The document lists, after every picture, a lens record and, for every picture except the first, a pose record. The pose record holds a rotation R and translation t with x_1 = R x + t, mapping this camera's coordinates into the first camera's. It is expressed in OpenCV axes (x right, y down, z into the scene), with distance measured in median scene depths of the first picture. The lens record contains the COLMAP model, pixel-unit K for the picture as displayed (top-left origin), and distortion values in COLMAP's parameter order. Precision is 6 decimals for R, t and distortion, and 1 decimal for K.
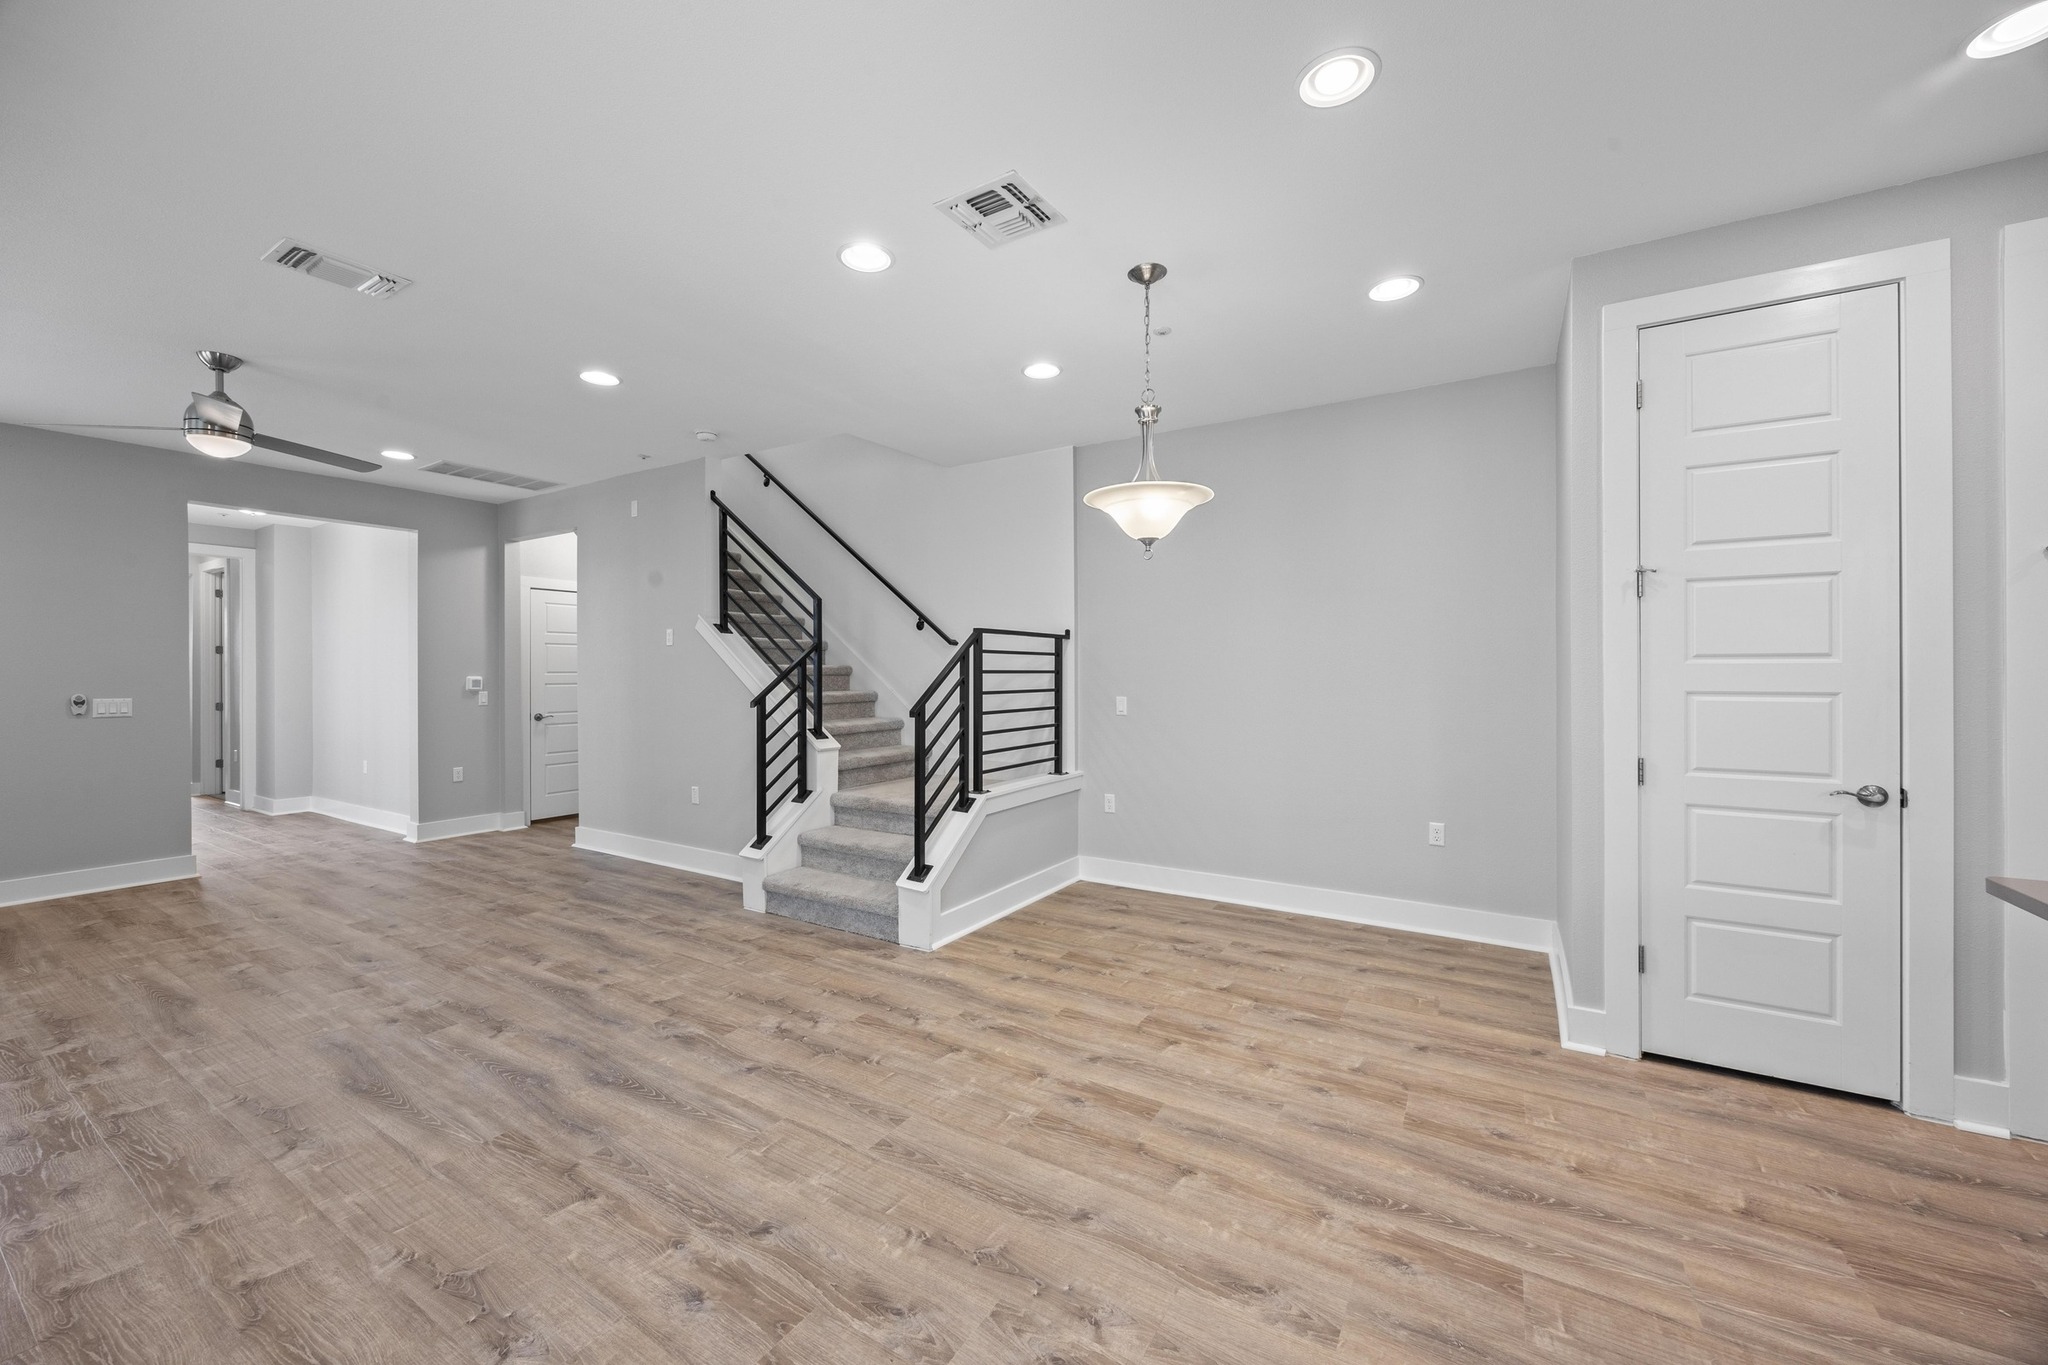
lens RADIAL K [[779.6, 0, 1012.2], [0, 779.6, 681.6], [0, 0, 1]] dist [-0.002321, -0.000150]
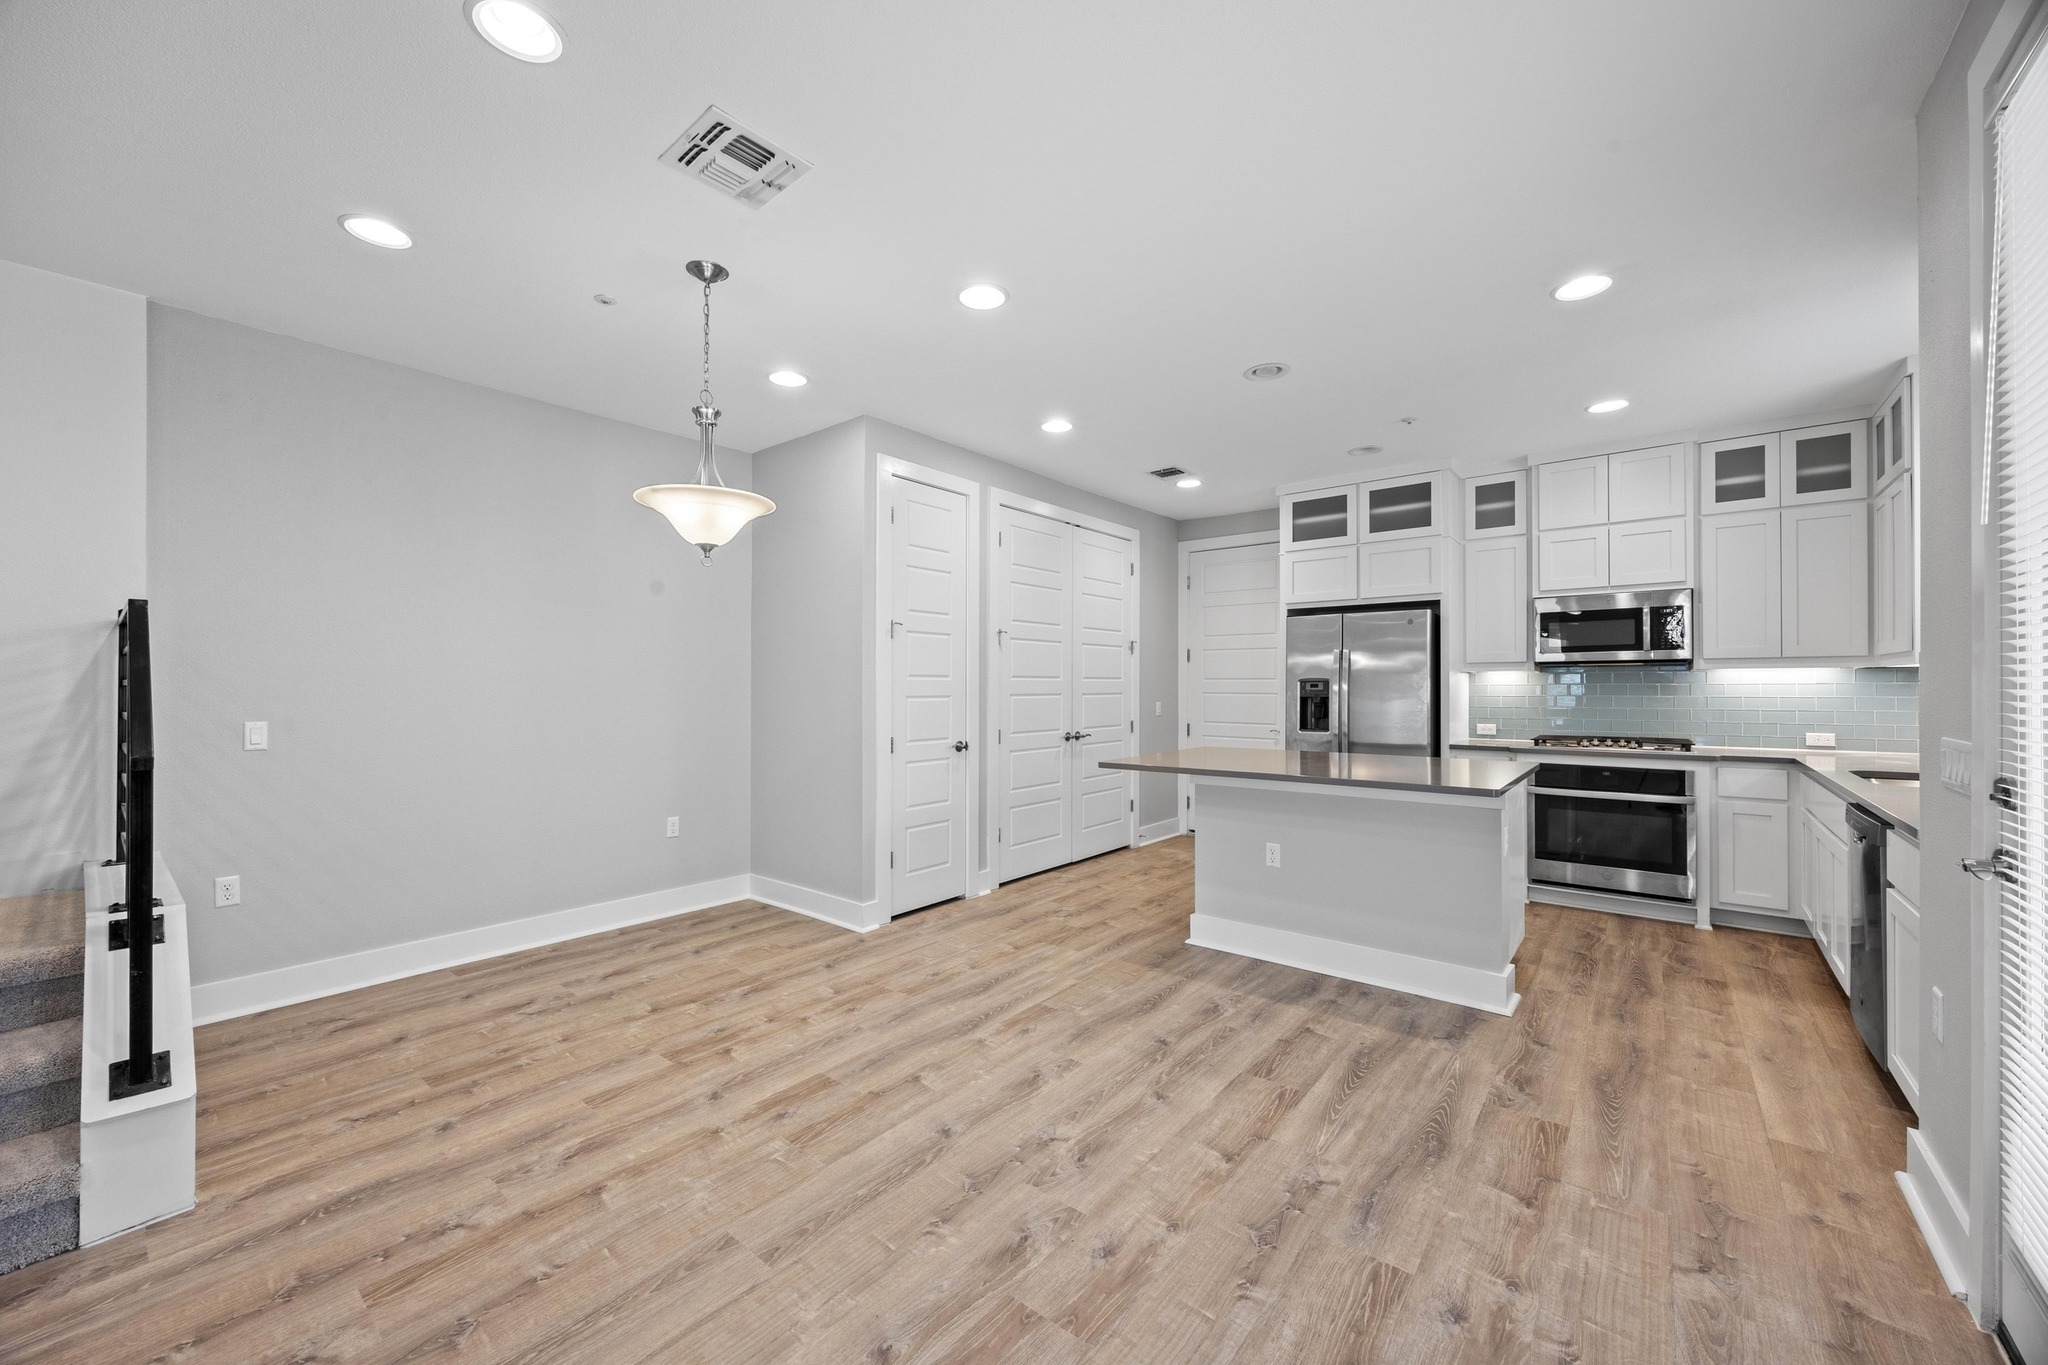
lens RADIAL K [[779.6, 0, 1020.3], [0, 779.6, 684.9], [0, 0, 1]] dist [-0.002321, -0.000150]
pose [[0.123235, 0.005707, 0.992361, -0.598770], [0.014185, 0.999871, -0.007512, 0.003832], [-0.992276, 0.015002, 0.123138, 0.398253]]
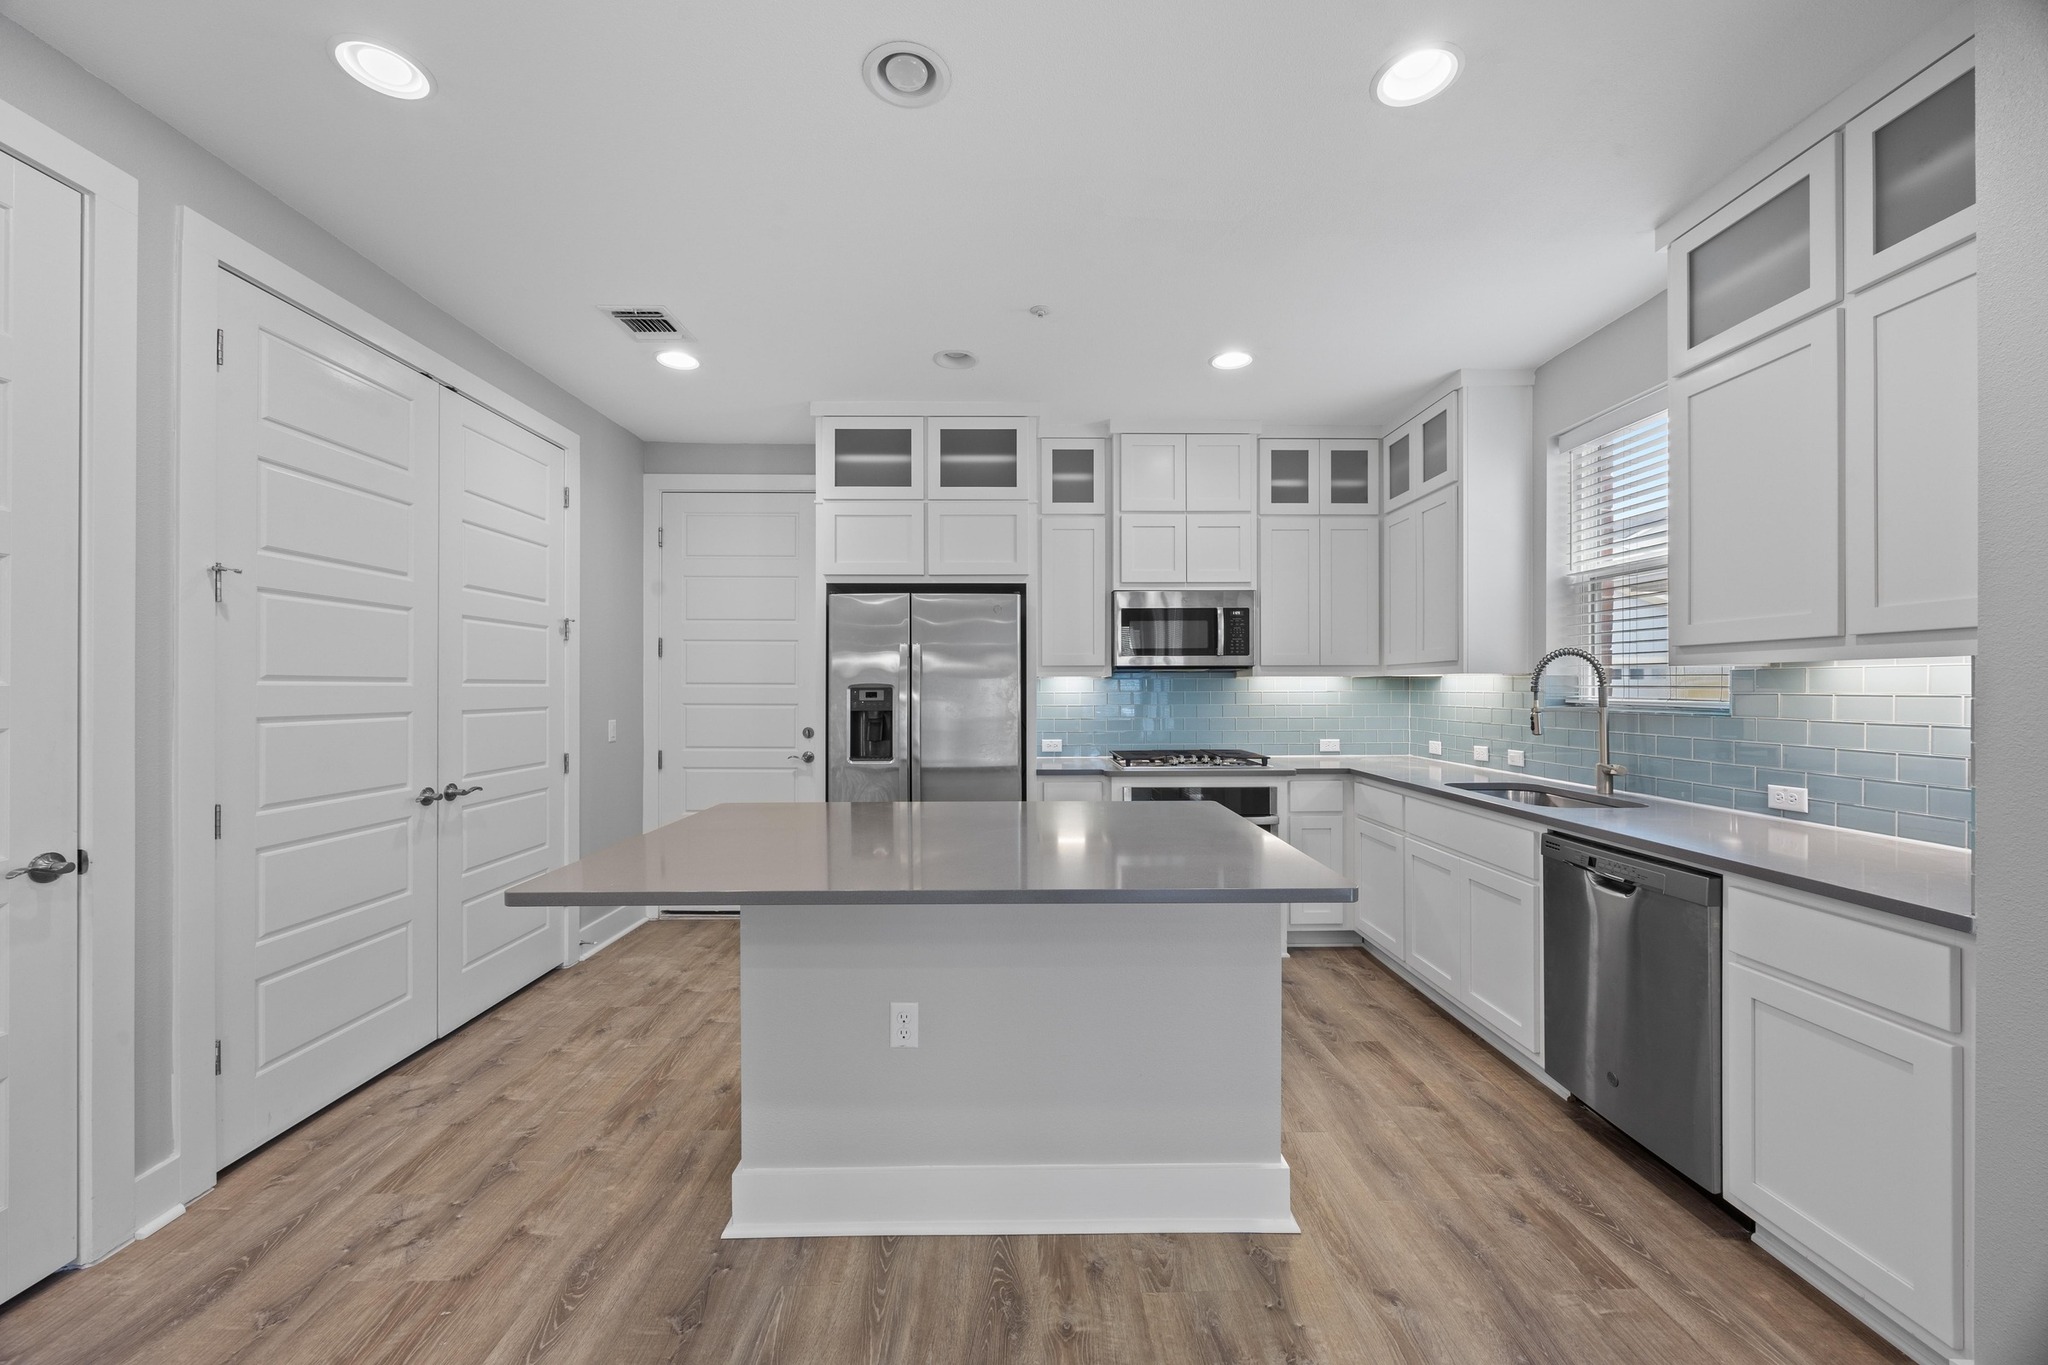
lens RADIAL K [[779.6, 0, 1021.2], [0, 779.6, 689.9], [0, 0, 1]] dist [-0.002321, -0.000150]
pose [[-0.541767, 0.002559, 0.840525, -0.006178], [0.014301, 0.999879, 0.006174, -0.007998], [-0.840407, 0.015365, -0.541738, 0.417888]]
